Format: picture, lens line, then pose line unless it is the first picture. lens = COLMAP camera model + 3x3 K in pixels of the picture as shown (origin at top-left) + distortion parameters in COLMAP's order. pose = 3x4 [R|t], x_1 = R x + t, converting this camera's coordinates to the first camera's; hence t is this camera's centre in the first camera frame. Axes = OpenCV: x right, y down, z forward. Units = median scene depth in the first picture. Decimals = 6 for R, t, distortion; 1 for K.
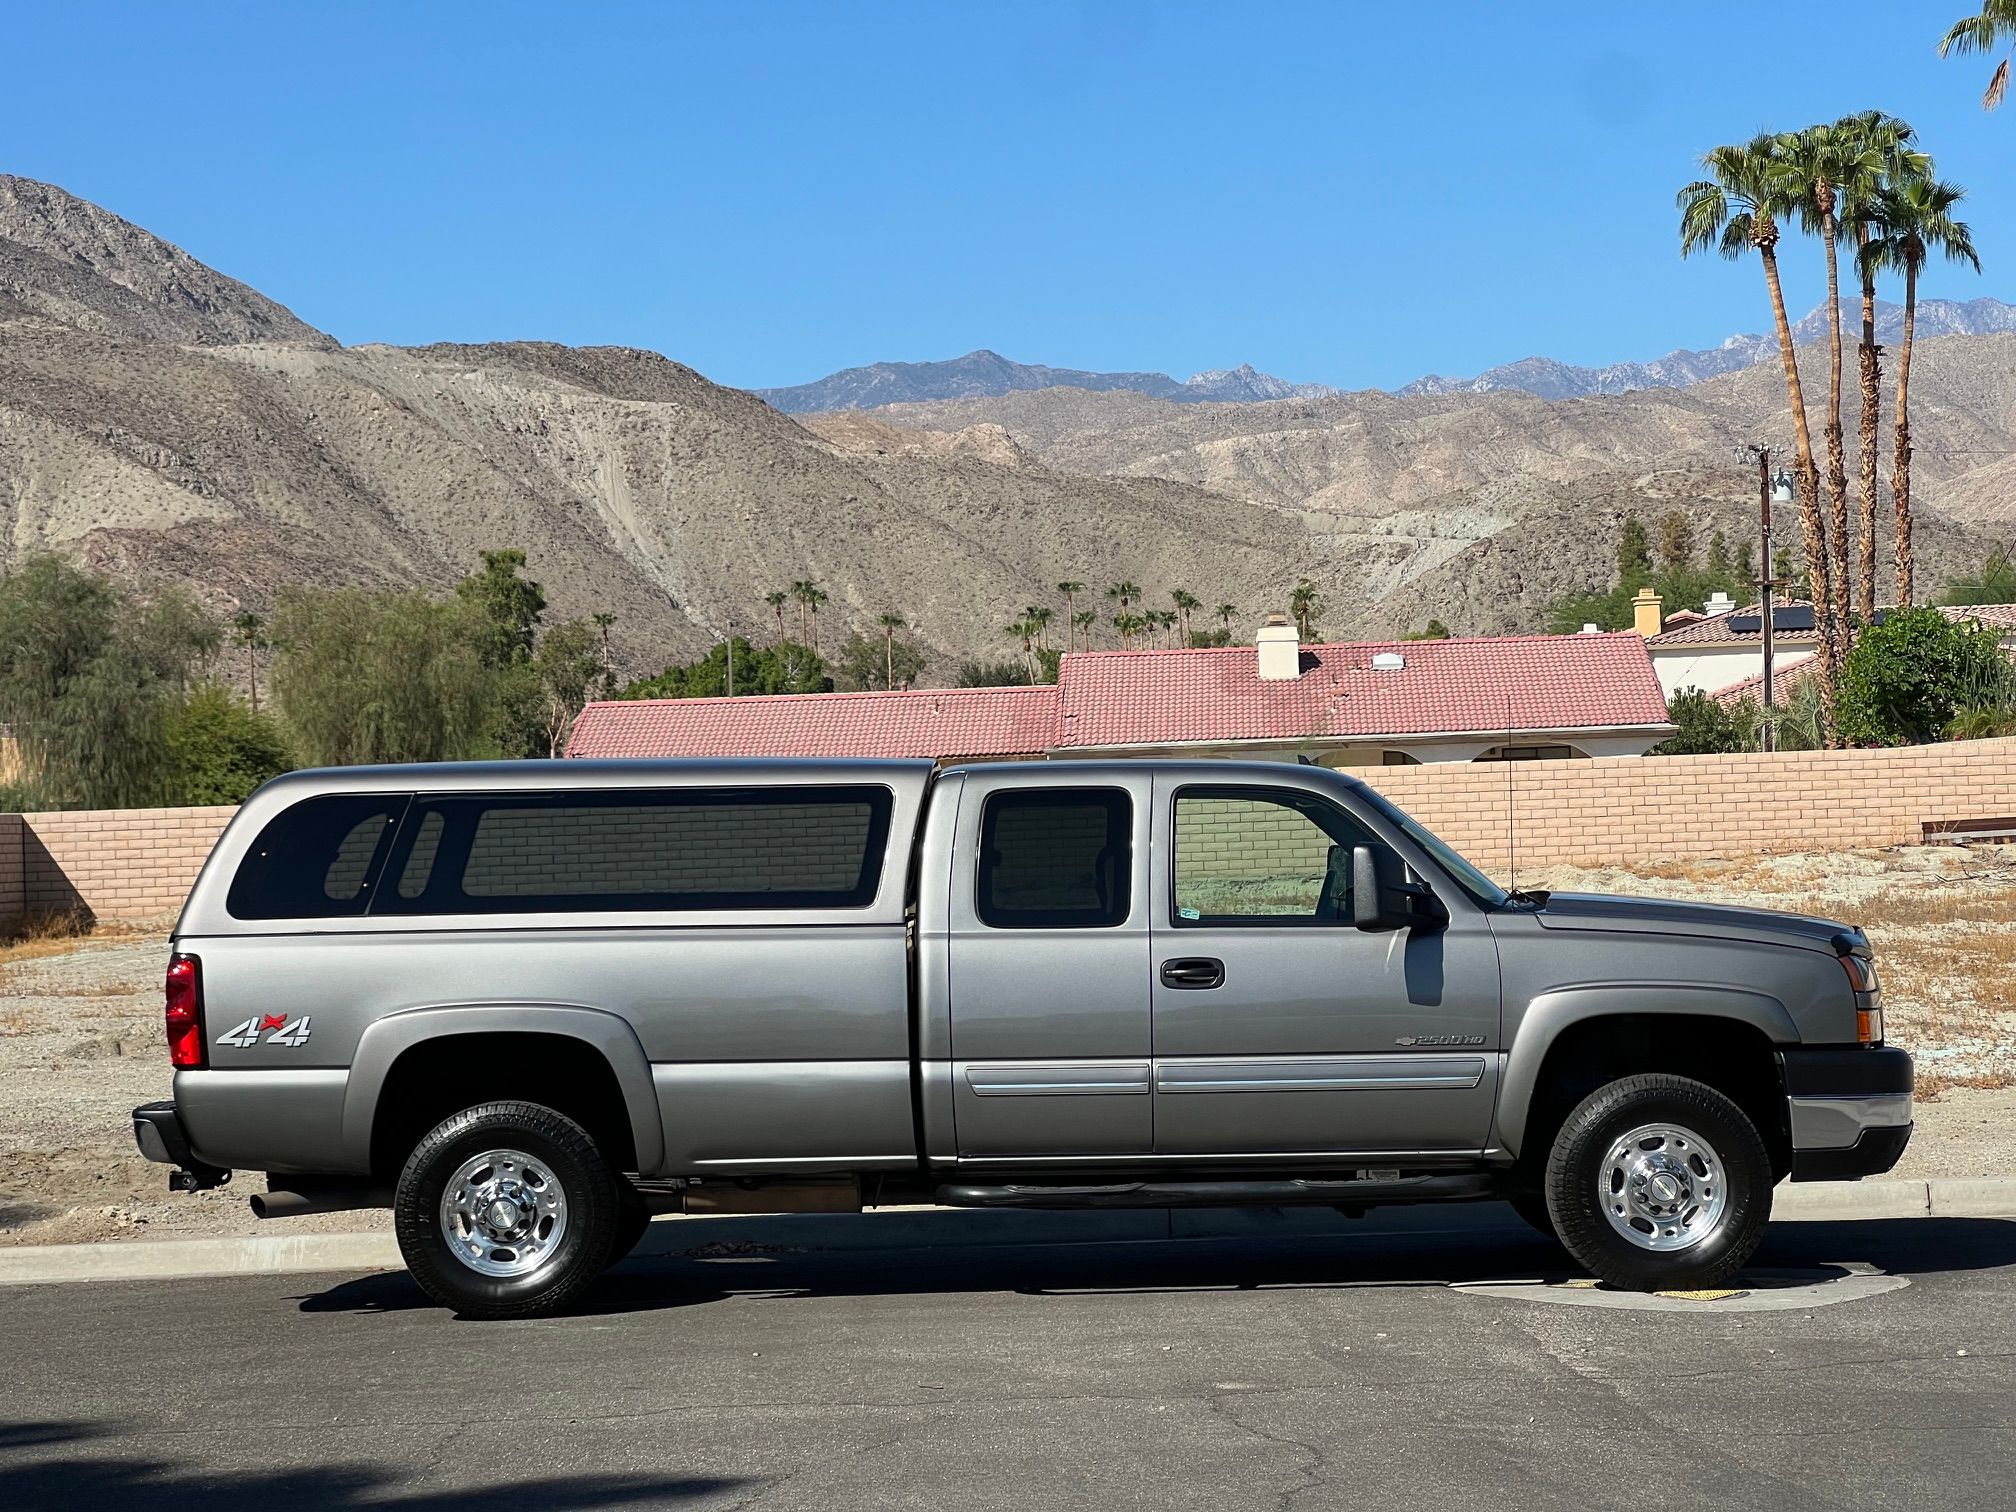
lens RADIAL K [[7202.8, 0, 906.4], [0, 7202.8, 762.4], [0, 0, 1]] dist [-0.338912, 22.494716]
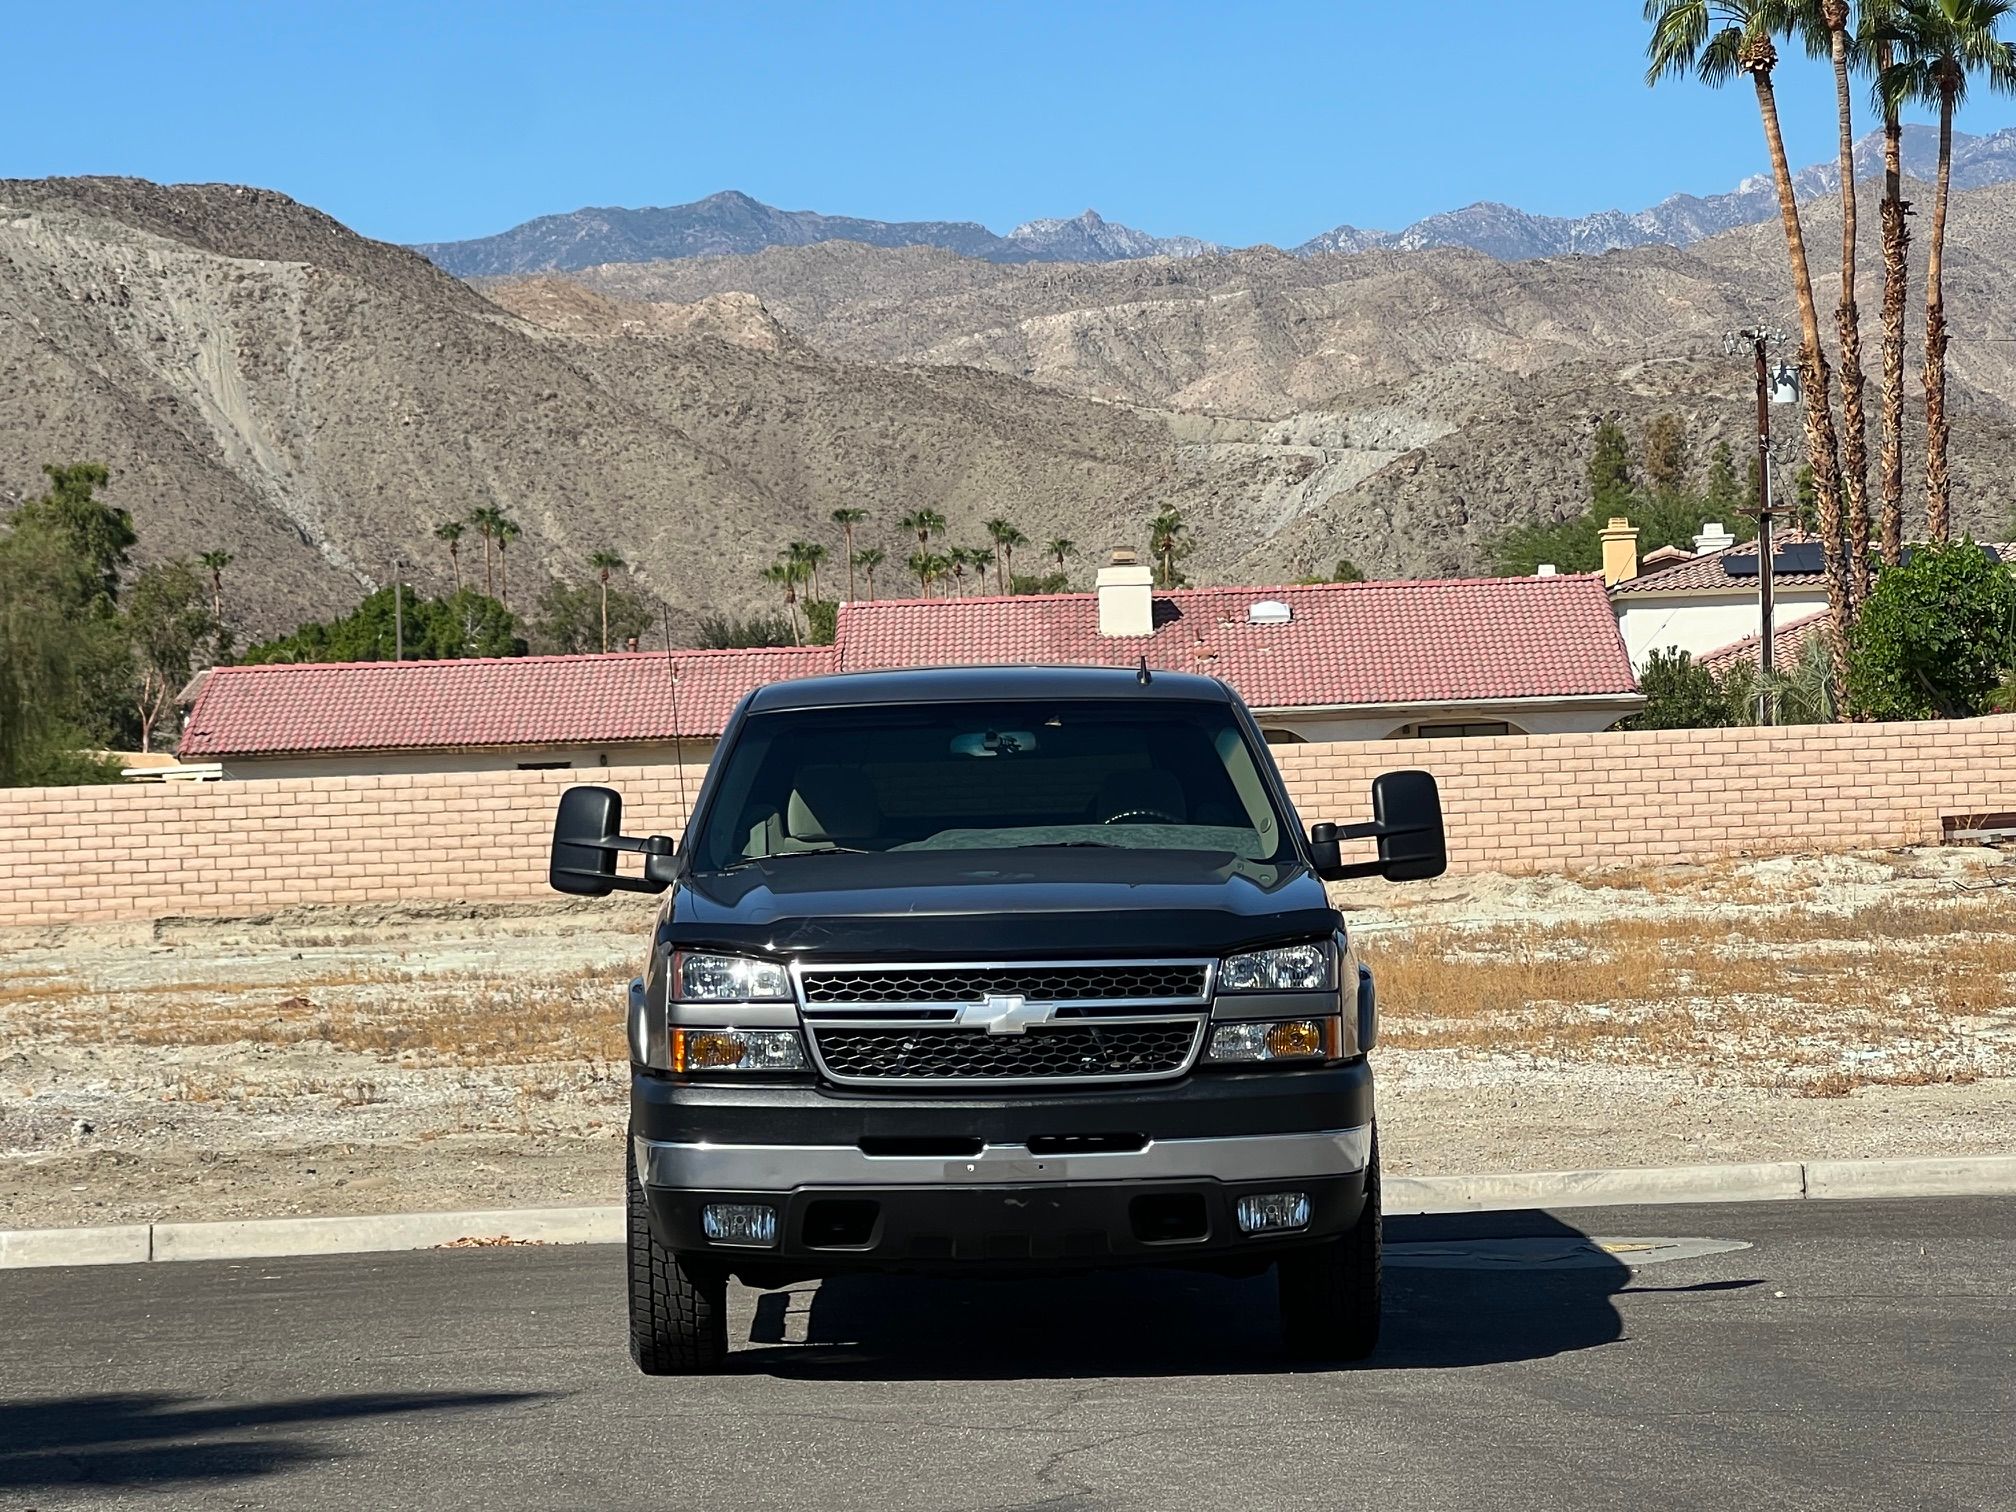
lens RADIAL K [[7985.7, 0, 1139.7], [0, 7985.7, 753.1], [0, 0, 1]] dist [-0.536923, 23.461161]
pose [[0.998343, -0.000665, 0.057545, 0.005570], [0.000300, 0.999980, 0.006349, -0.005382], [-0.057548, -0.006321, 0.998323, 0.189154]]
